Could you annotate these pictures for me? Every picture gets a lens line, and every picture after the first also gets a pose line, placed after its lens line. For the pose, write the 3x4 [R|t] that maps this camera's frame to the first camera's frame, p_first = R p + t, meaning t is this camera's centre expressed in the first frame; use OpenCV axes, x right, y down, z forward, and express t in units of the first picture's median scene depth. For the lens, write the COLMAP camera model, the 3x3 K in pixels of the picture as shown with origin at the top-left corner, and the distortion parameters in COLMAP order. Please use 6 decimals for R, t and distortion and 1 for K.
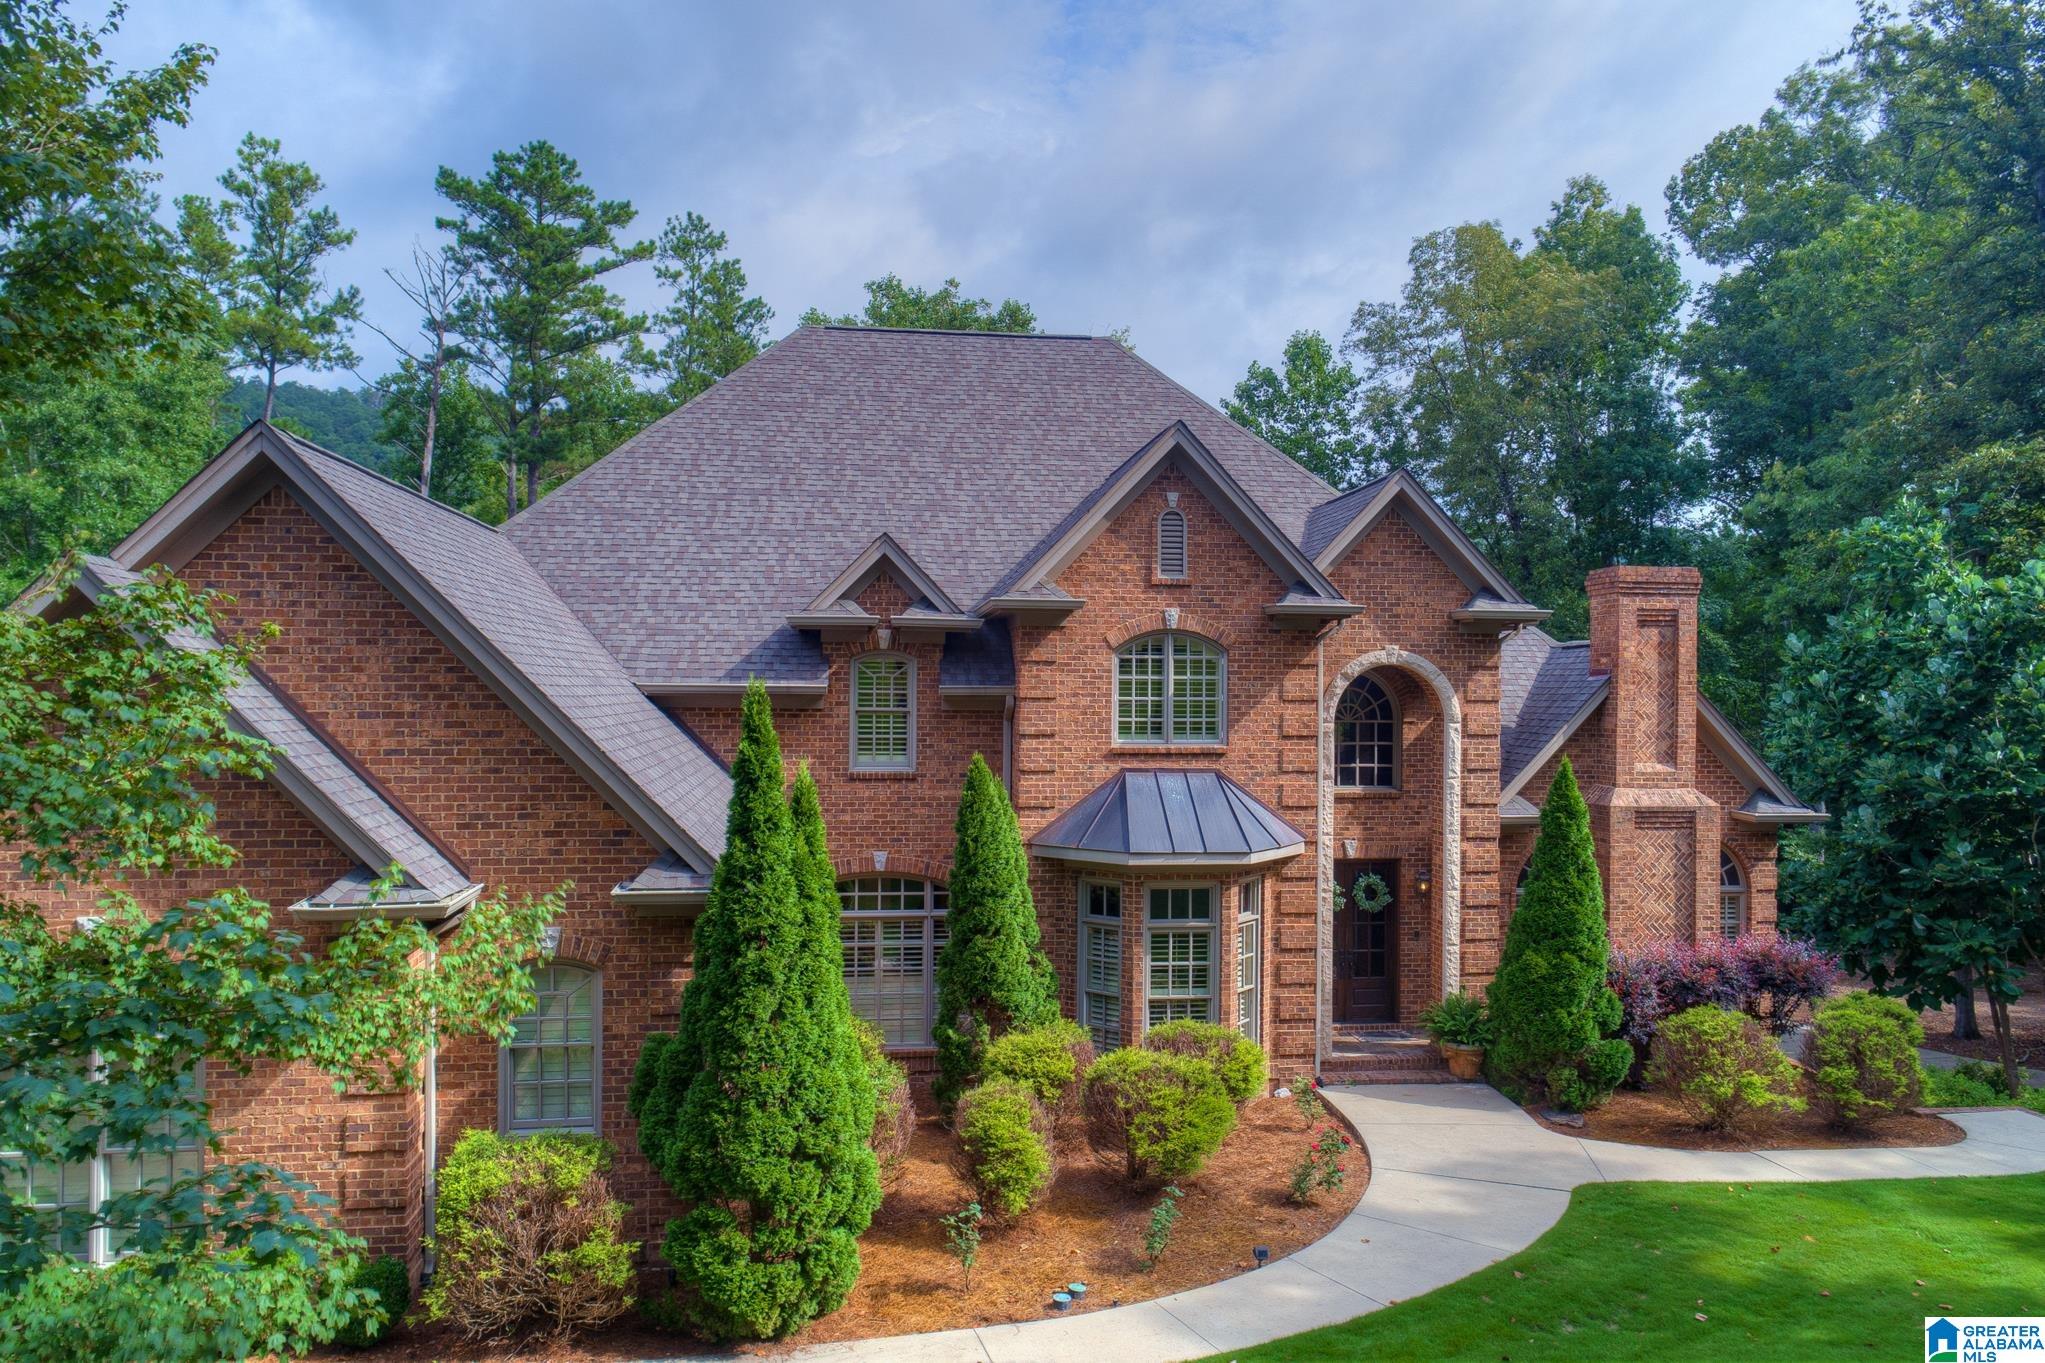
lens RADIAL K [[1392.5, 0, 1013.1], [0, 1392.5, 680.9], [0, 0, 1]] dist [-0.001712, 0.007020]
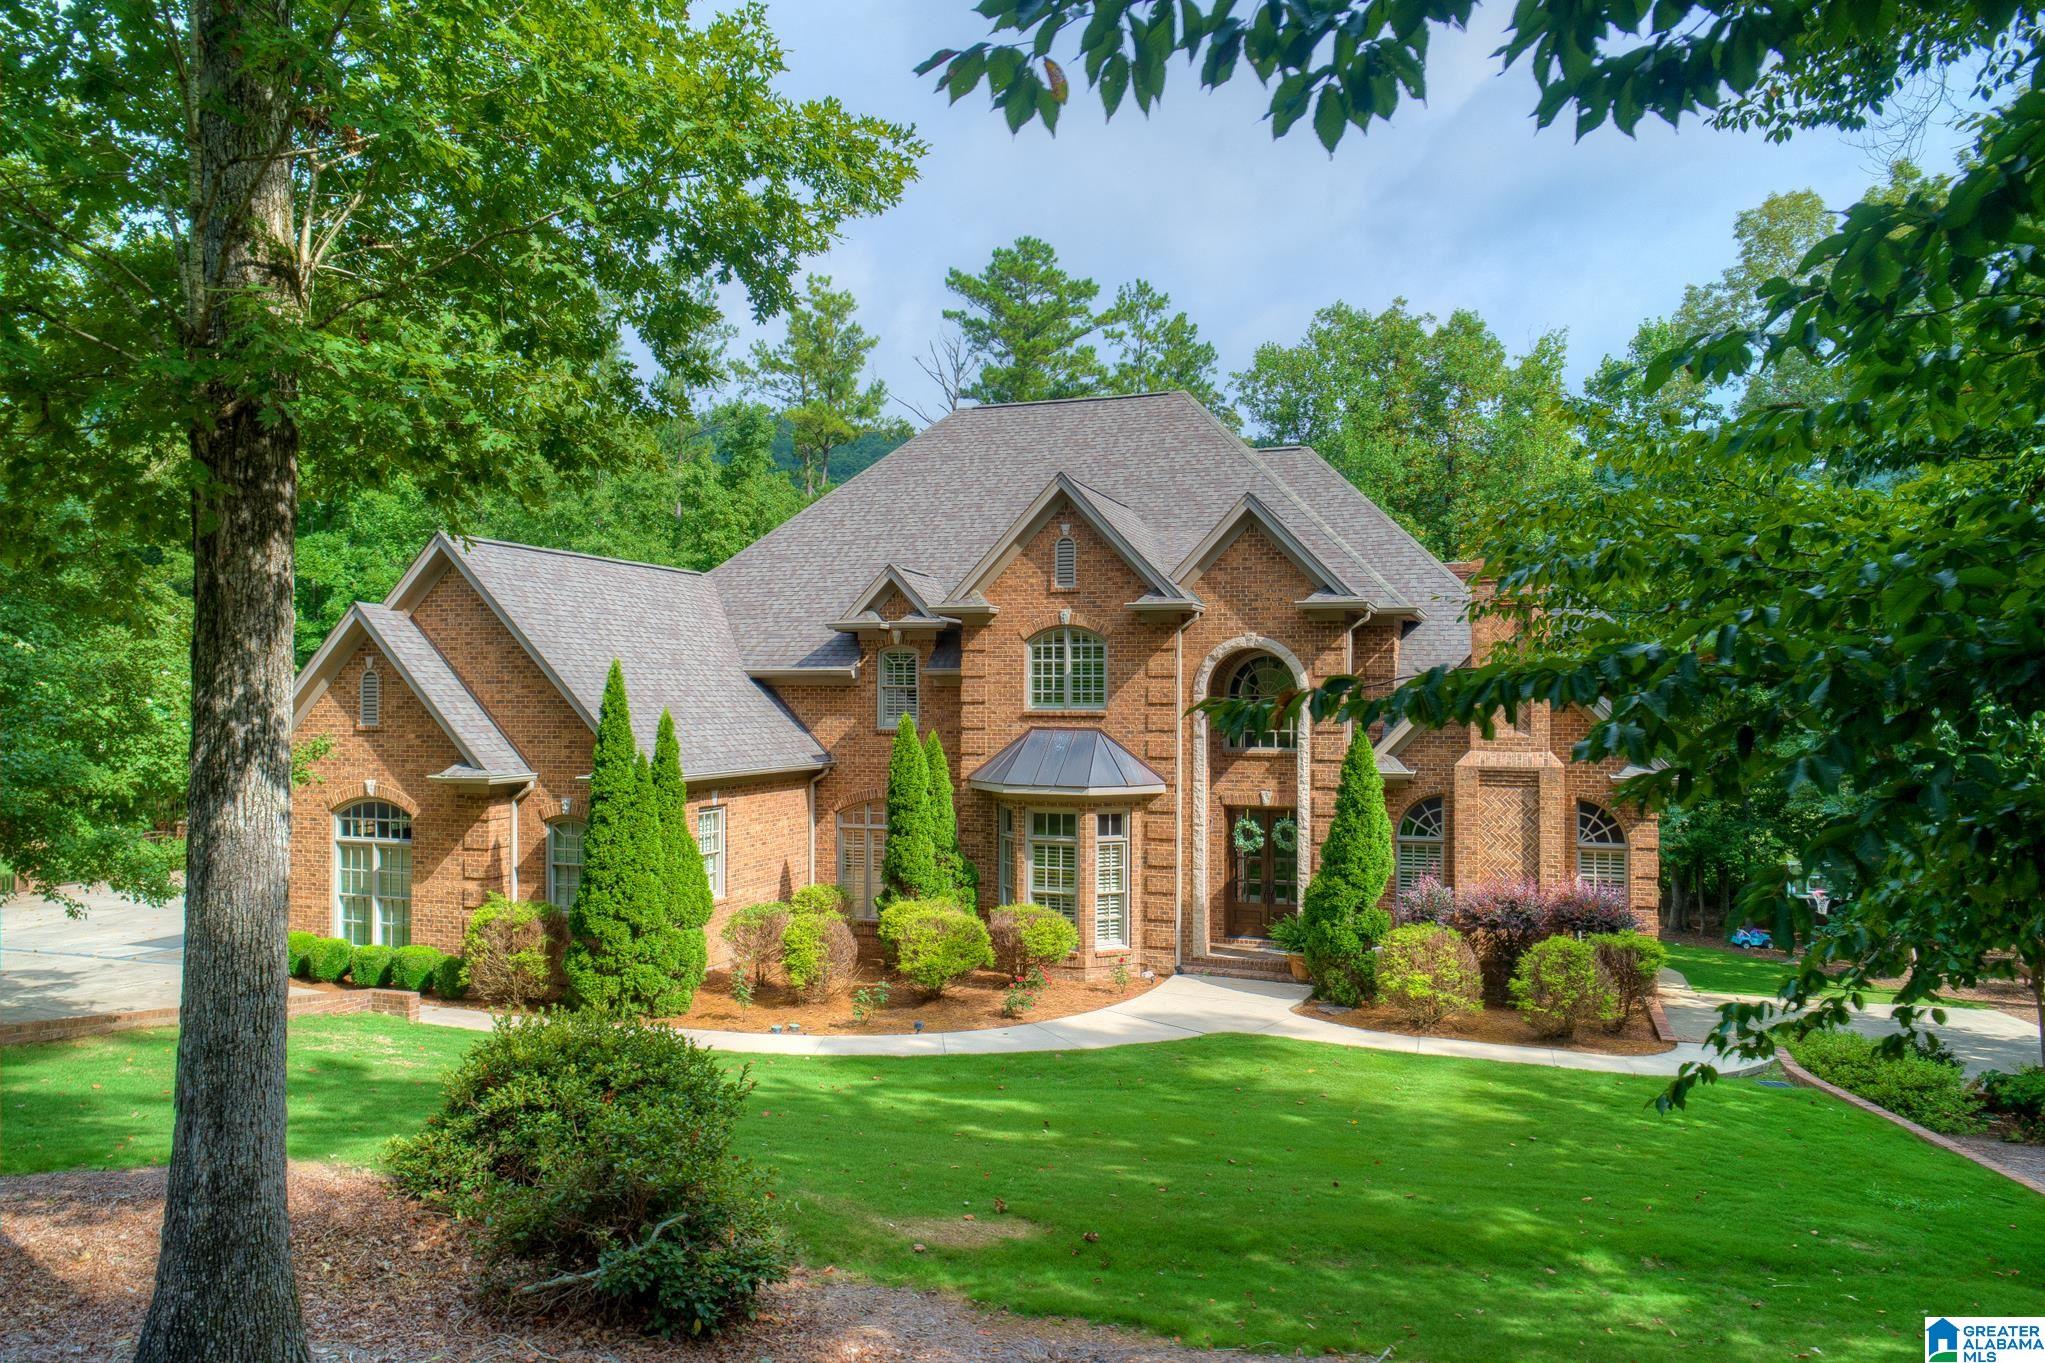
lens RADIAL K [[1392.5, 0, 1013.1], [0, 1392.5, 680.9], [0, 0, 1]] dist [-0.001712, 0.007020]
pose [[0.880657, -0.010153, -0.473646, 0.706851], [0.005898, 0.999928, -0.010468, 0.031332], [0.473718, 0.006425, 0.880653, -0.220622]]
